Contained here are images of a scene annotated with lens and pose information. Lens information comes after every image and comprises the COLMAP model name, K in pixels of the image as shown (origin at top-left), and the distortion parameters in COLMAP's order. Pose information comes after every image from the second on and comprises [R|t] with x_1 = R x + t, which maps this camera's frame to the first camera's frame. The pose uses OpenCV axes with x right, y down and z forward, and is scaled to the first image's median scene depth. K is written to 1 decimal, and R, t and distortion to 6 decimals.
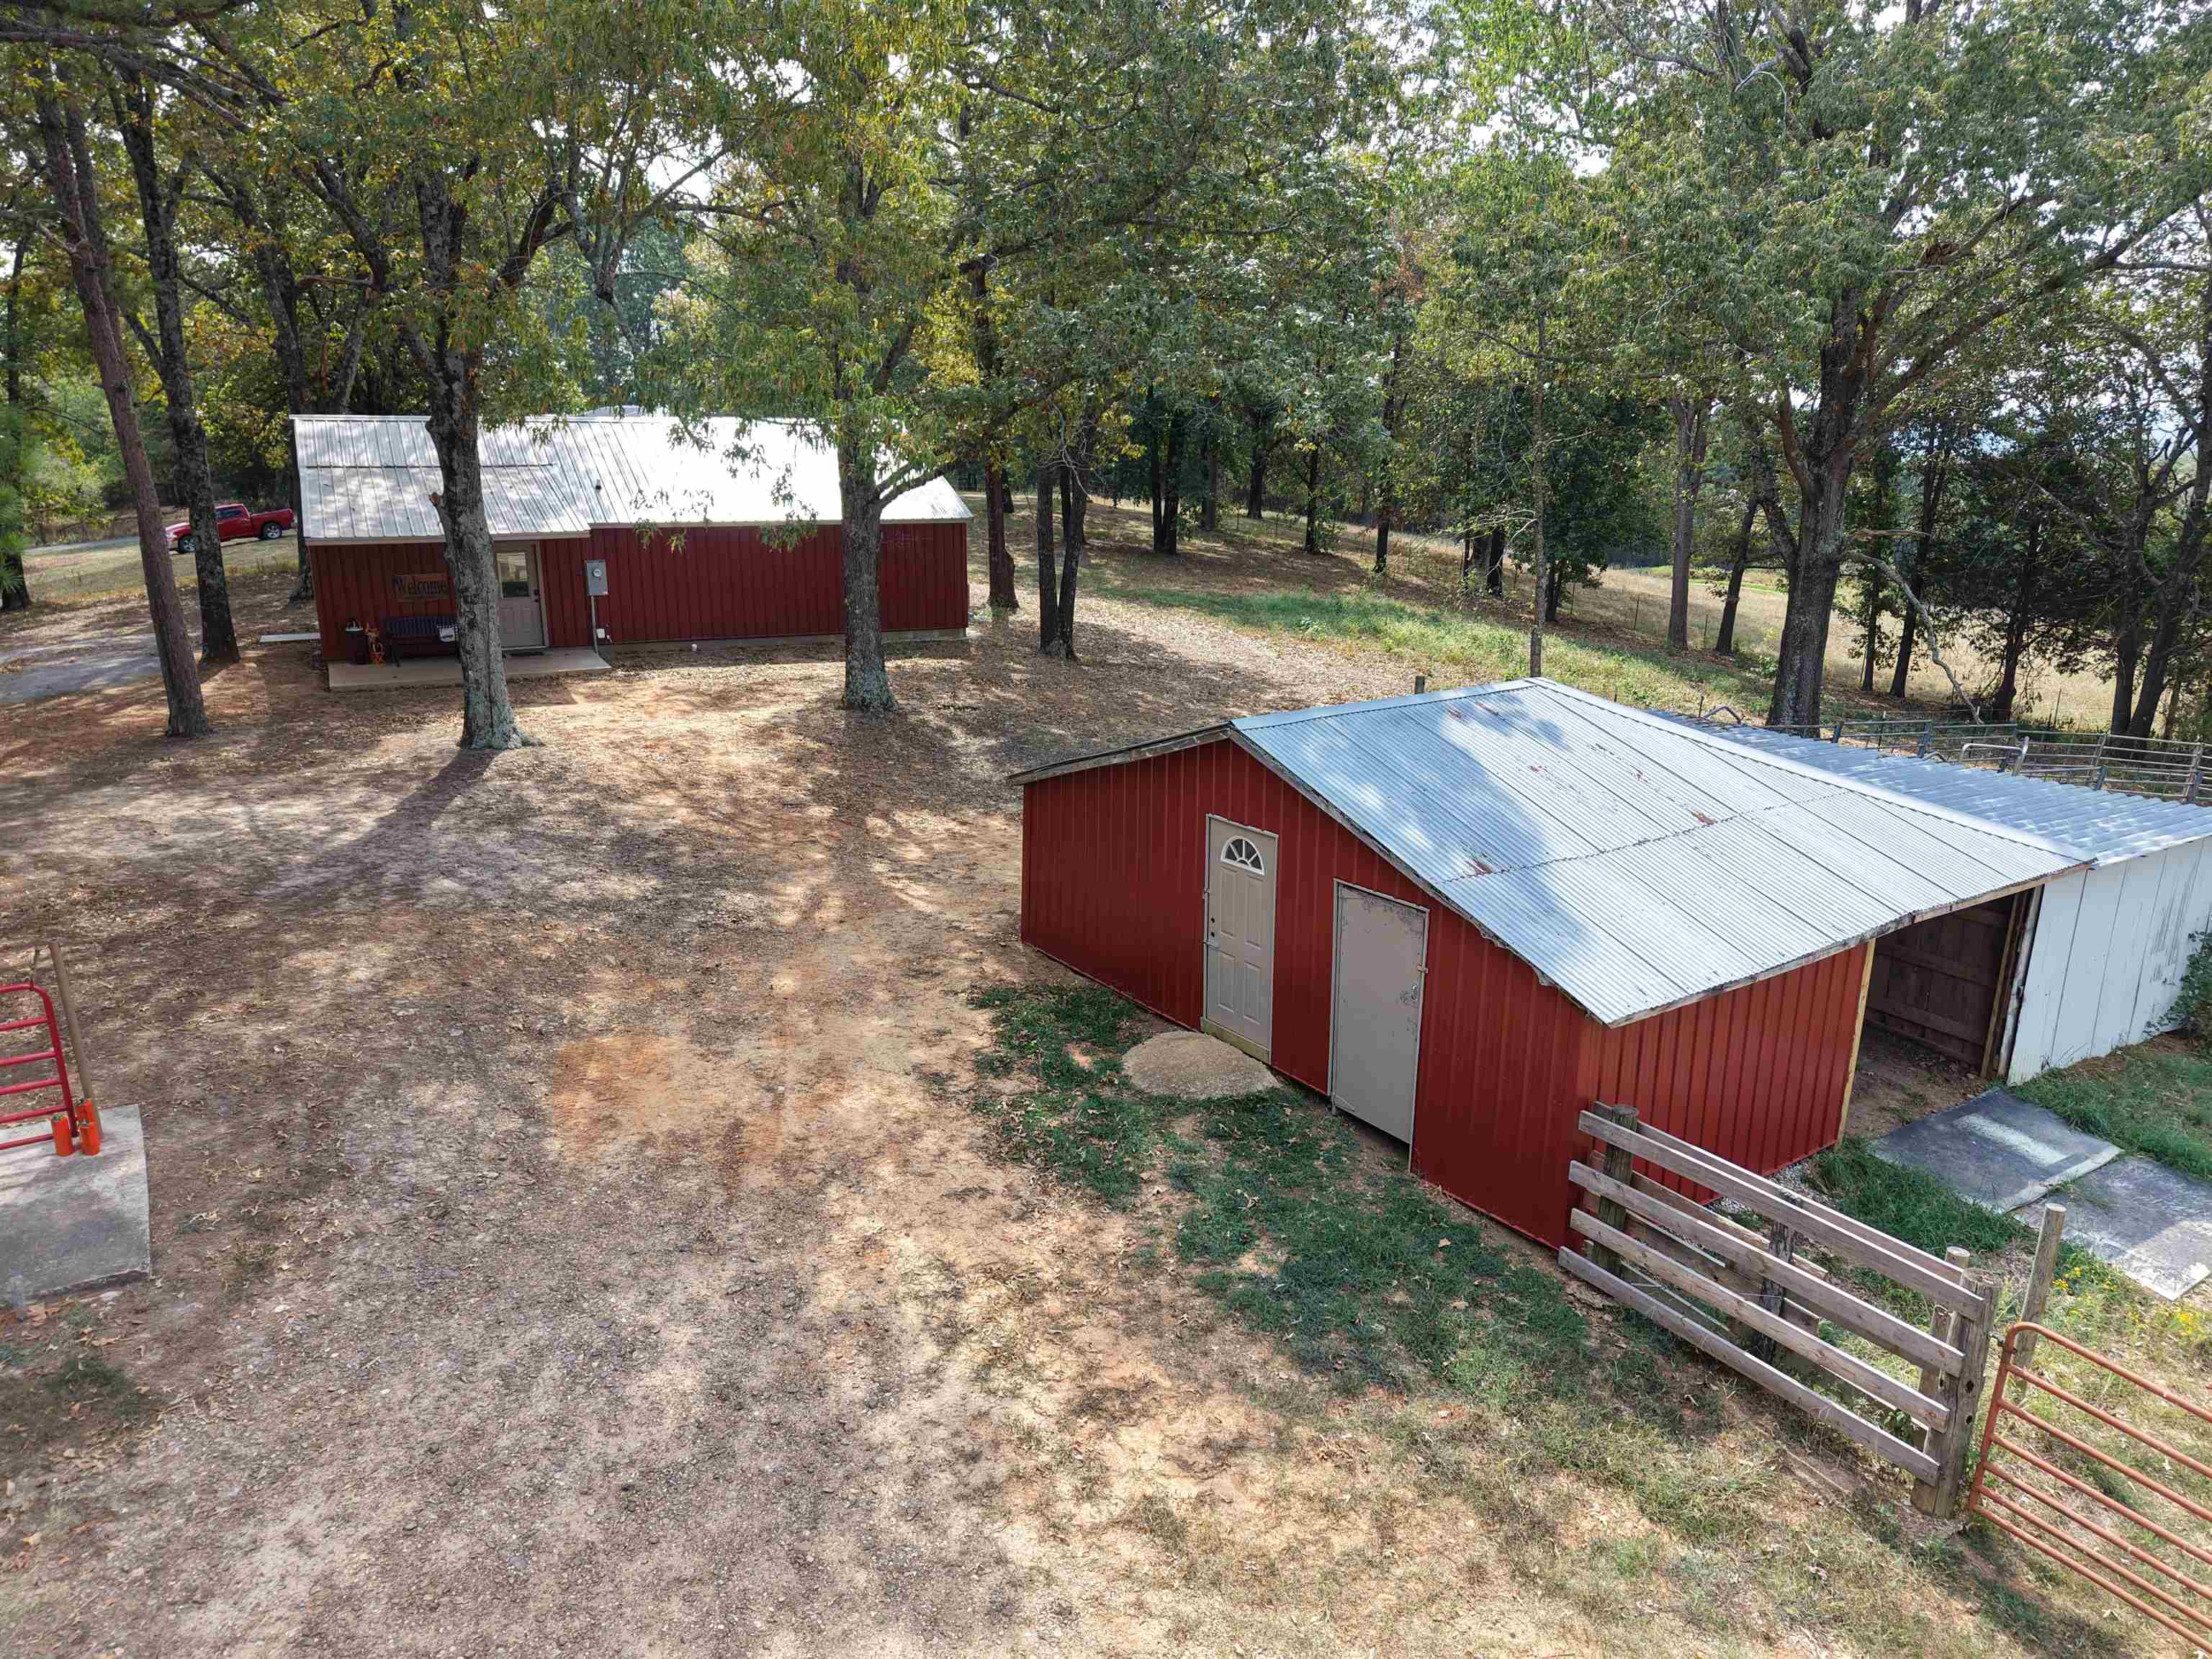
lens RADIAL K [[1489.7, 0, 1113.6], [0, 1489.7, 831.1], [0, 0, 1]] dist [0.020434, -0.008329]
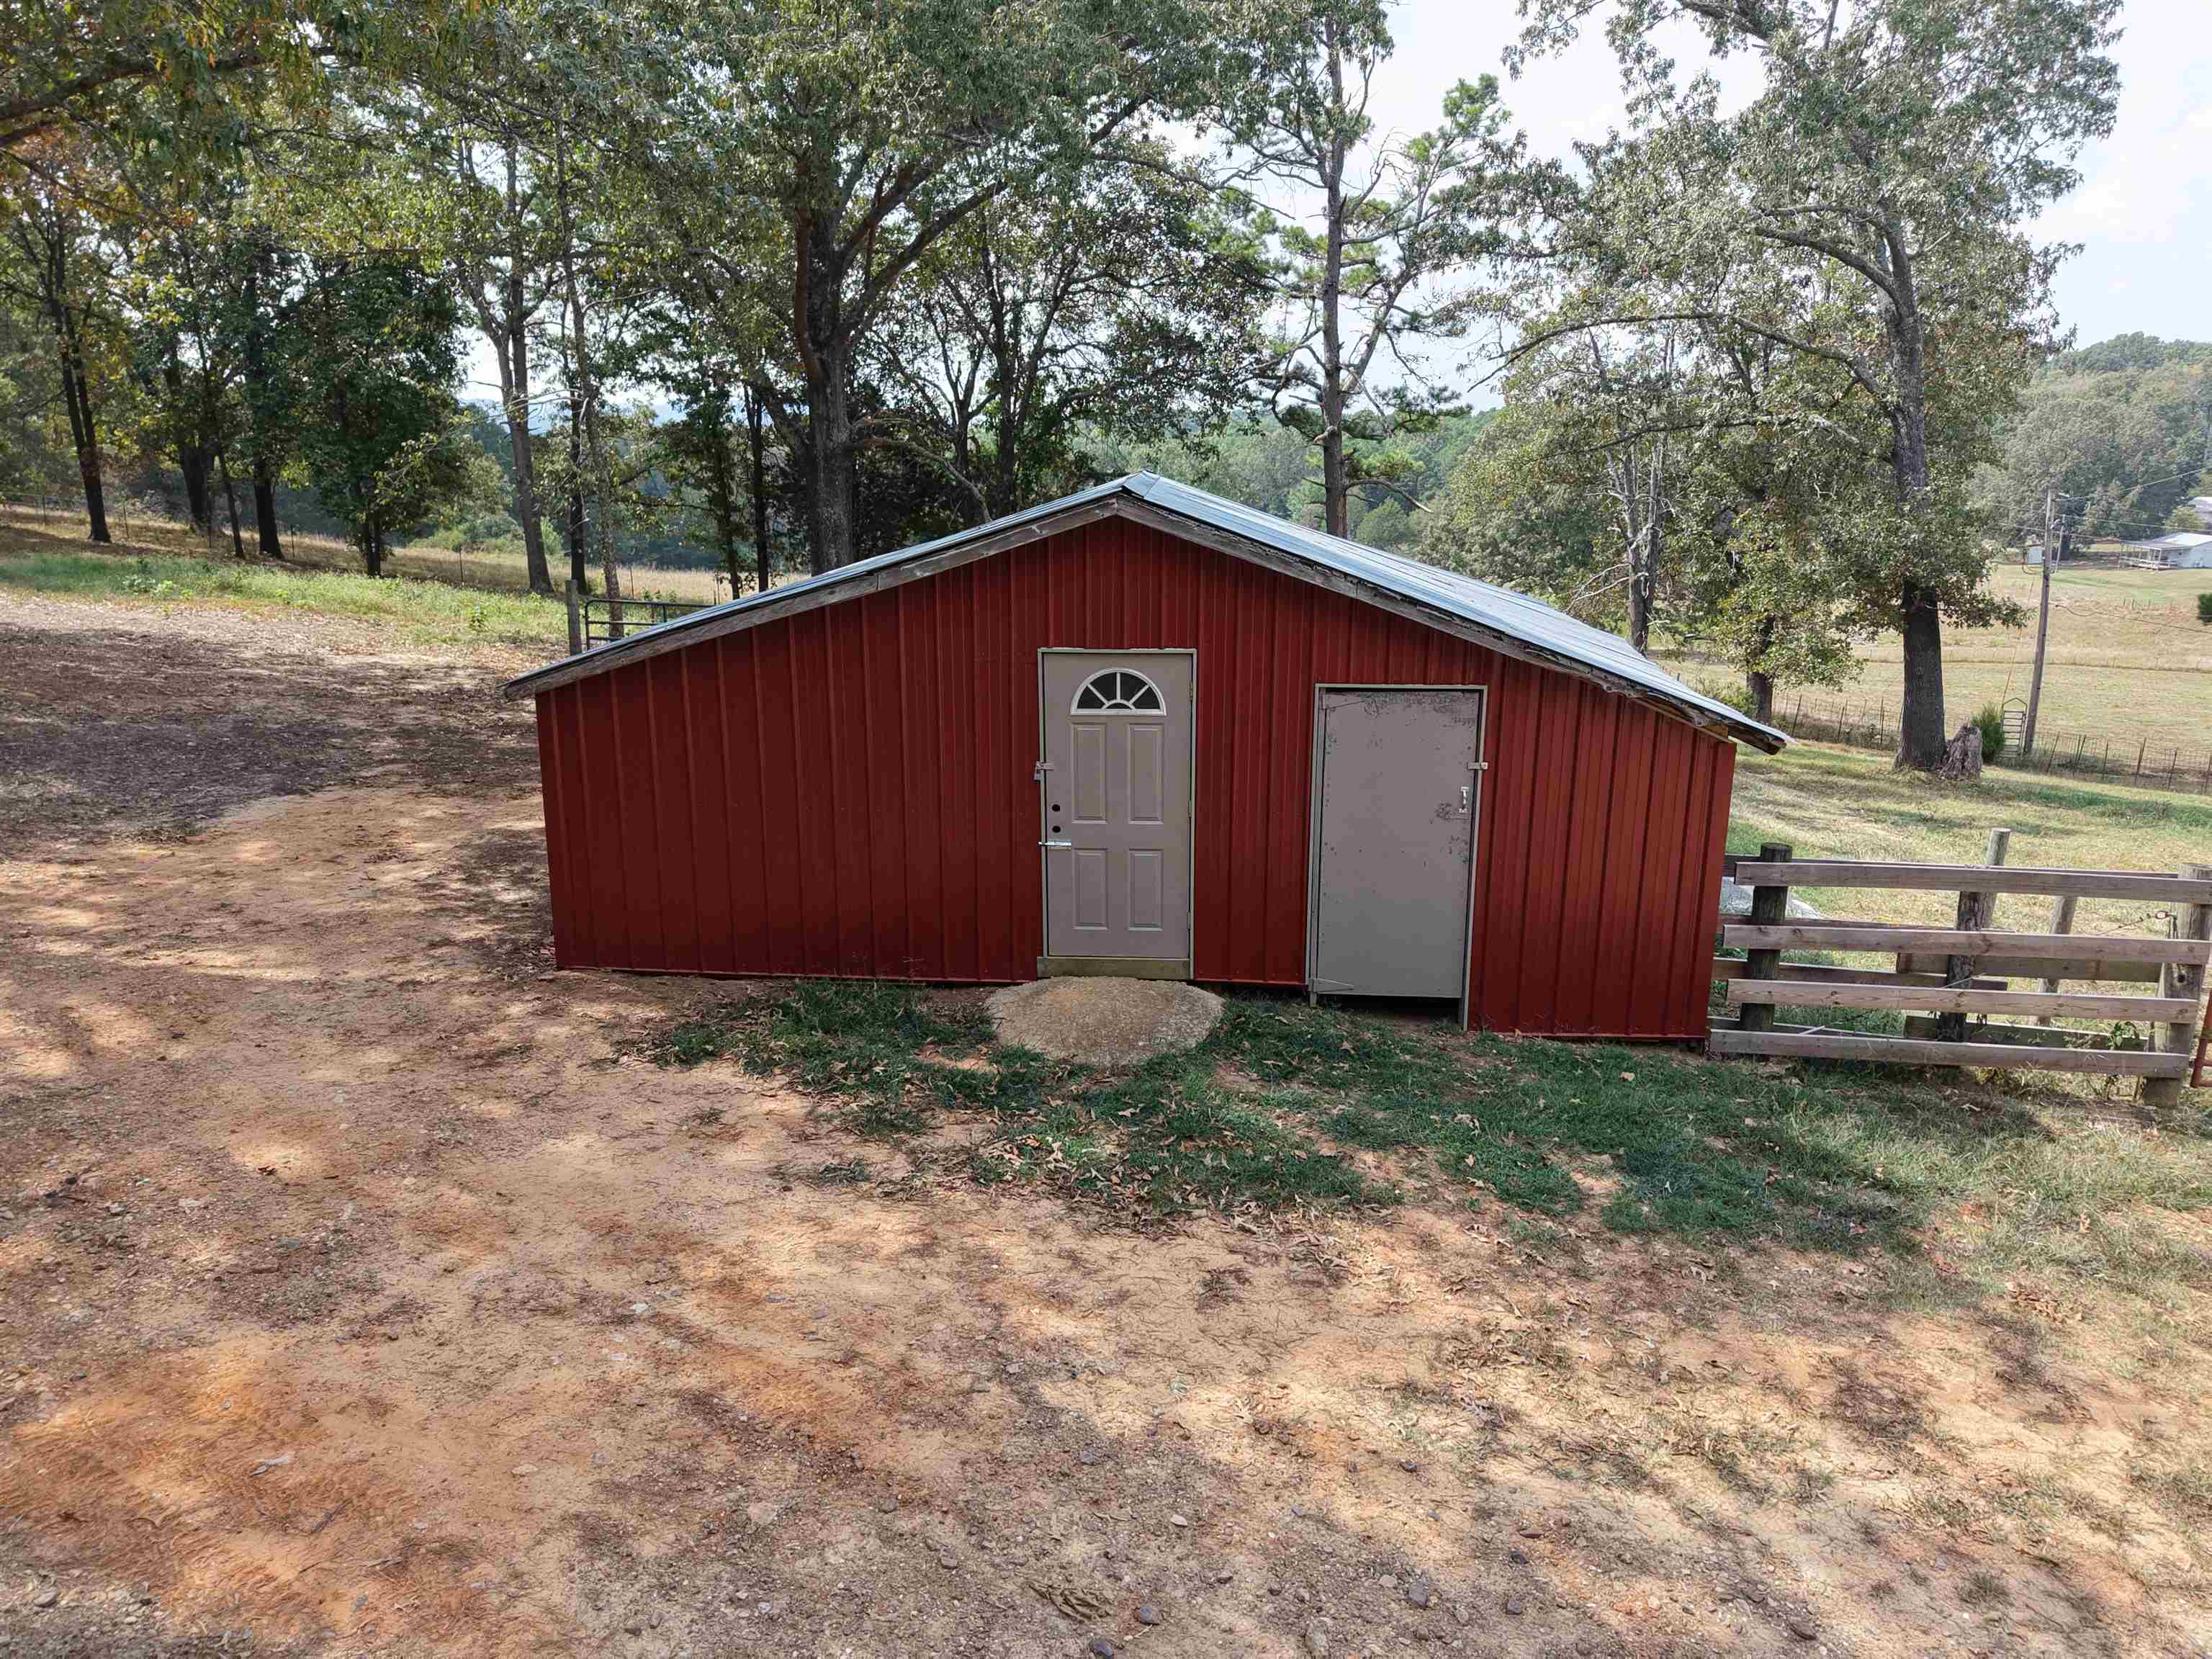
lens RADIAL K [[1489.7, 0, 1092.6], [0, 1489.7, 848.2], [0, 0, 1]] dist [0.020434, -0.008329]
pose [[0.630166, -0.206860, 0.748398, -0.454743], [0.199065, 0.974686, 0.101790, 0.012864], [-0.750509, 0.084836, 0.655392, 0.575277]]
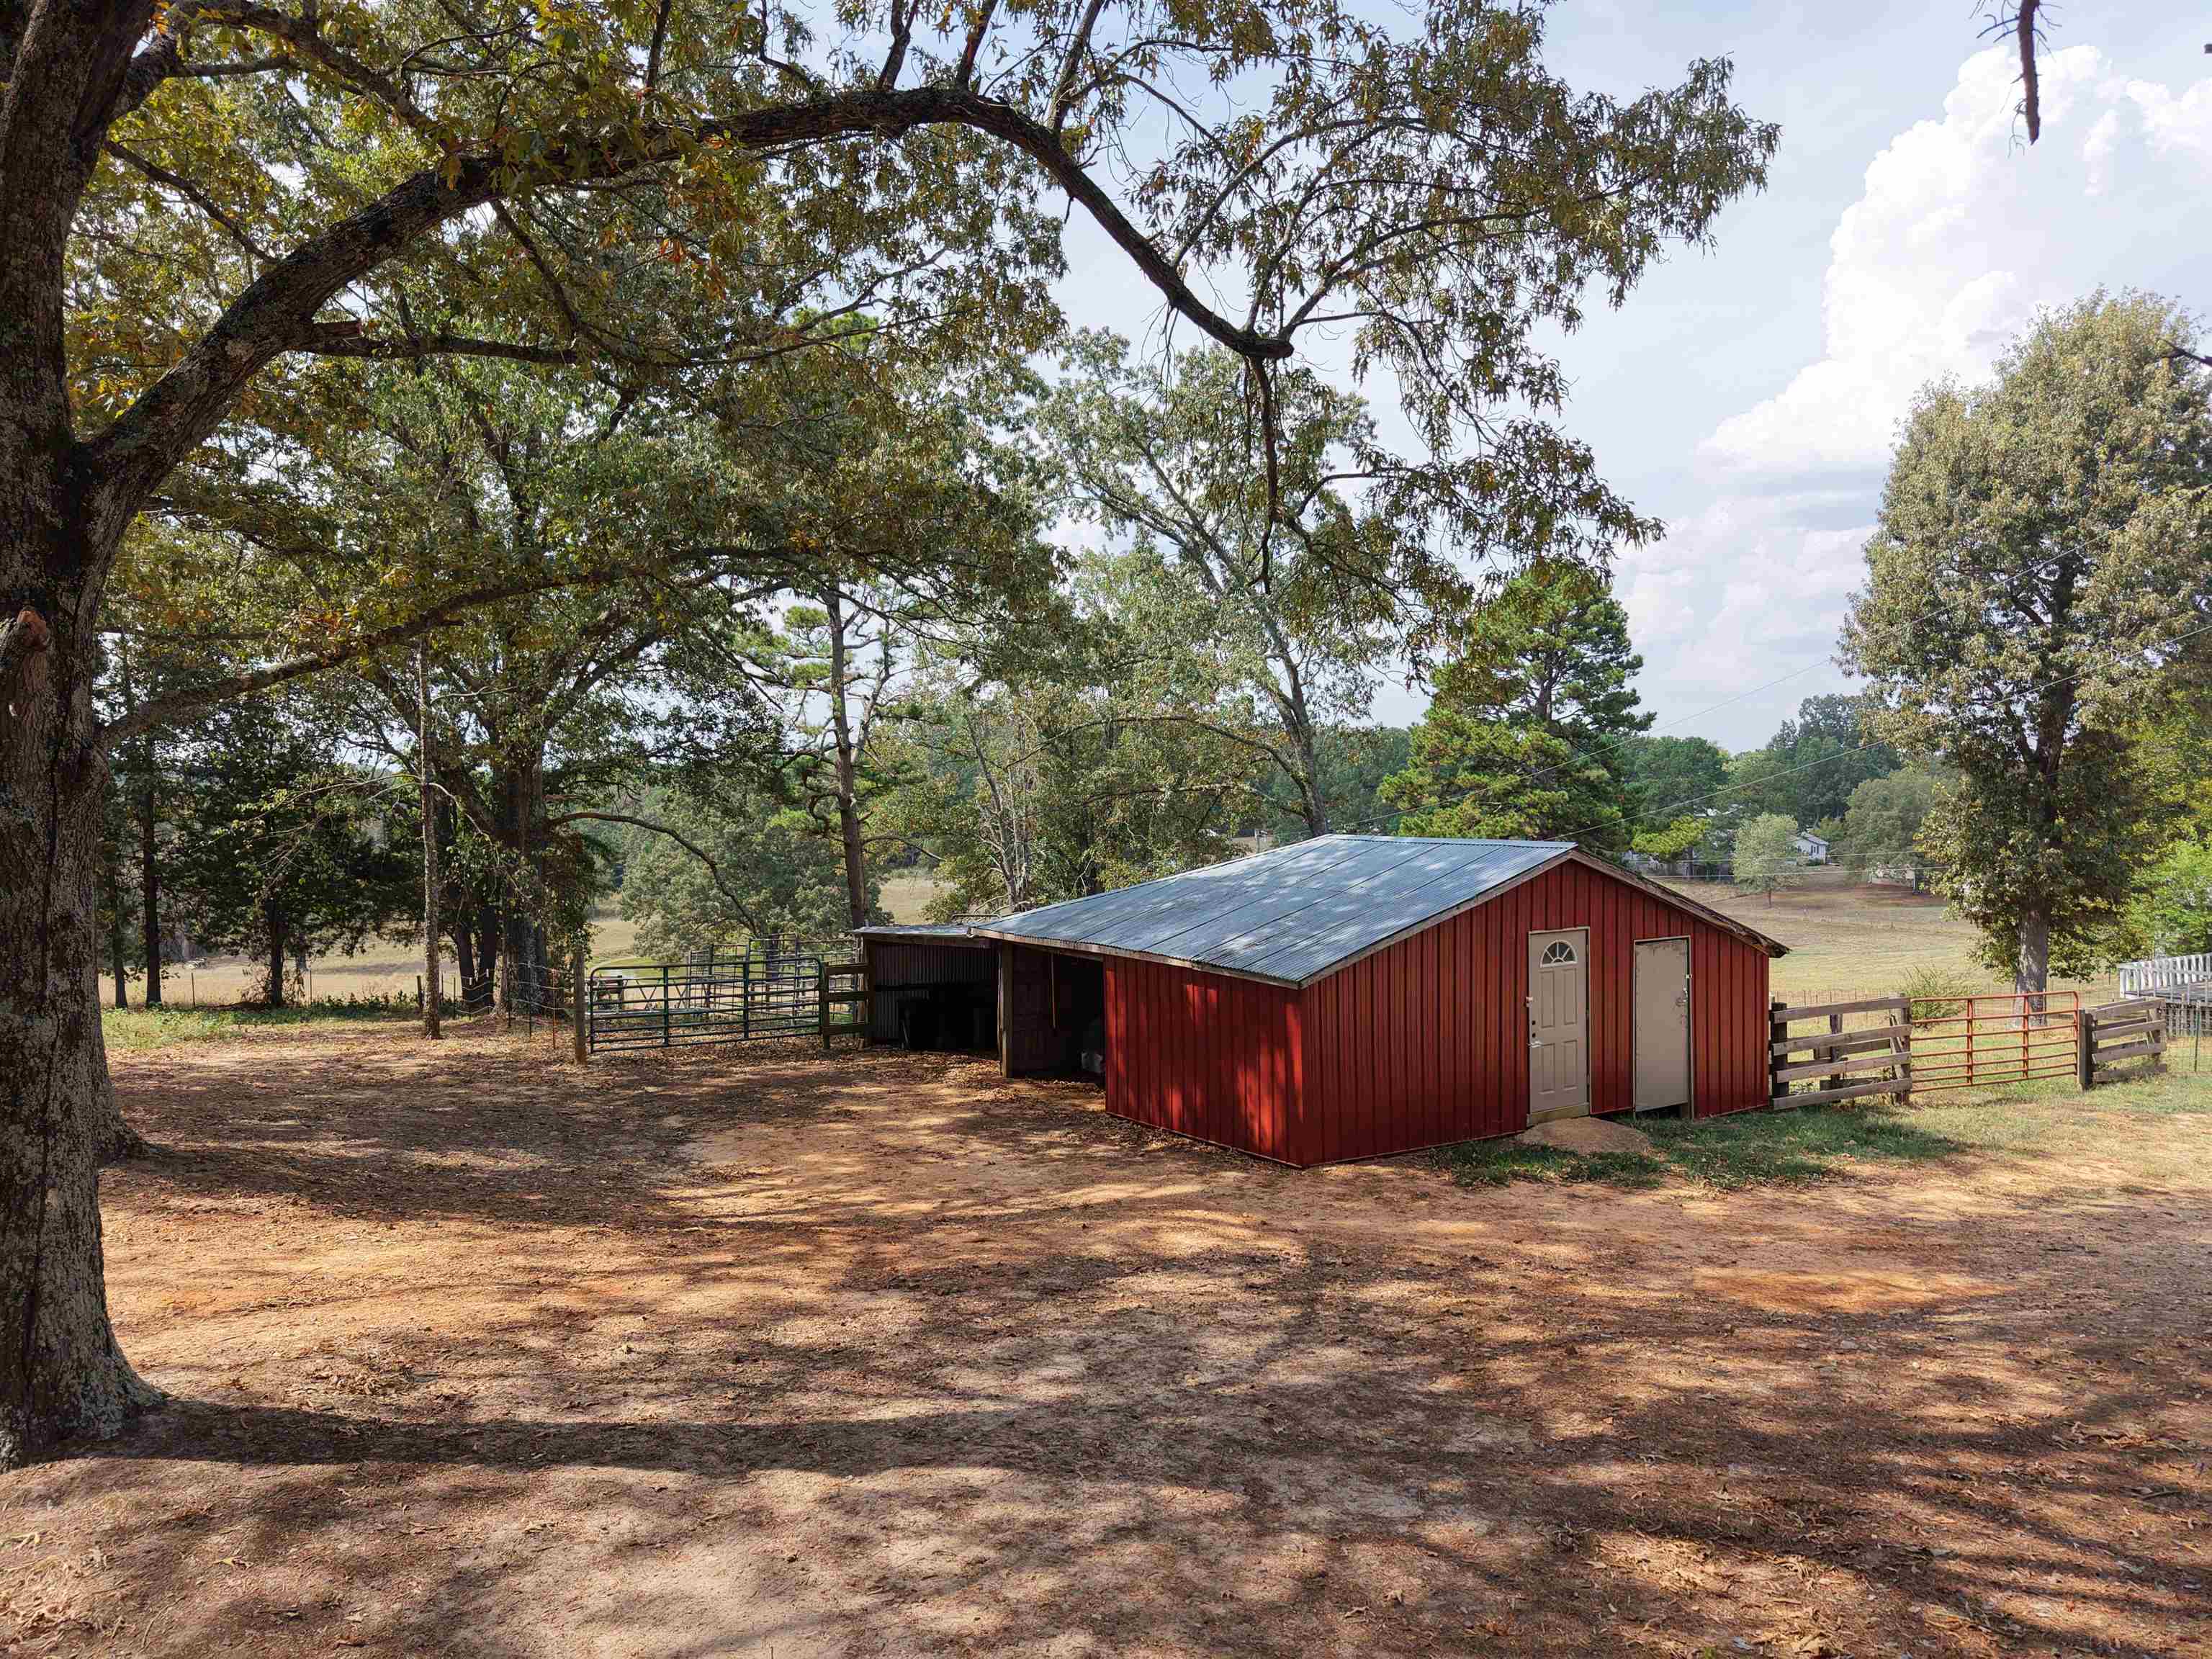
lens RADIAL K [[1489.7, 0, 1106.3], [0, 1489.7, 836.9], [0, 0, 1]] dist [0.020434, -0.008329]
pose [[0.053957, -0.034741, 0.997939, -1.197878], [0.265996, 0.963783, 0.019170, -0.206957], [-0.962463, 0.264414, 0.061244, 1.282932]]
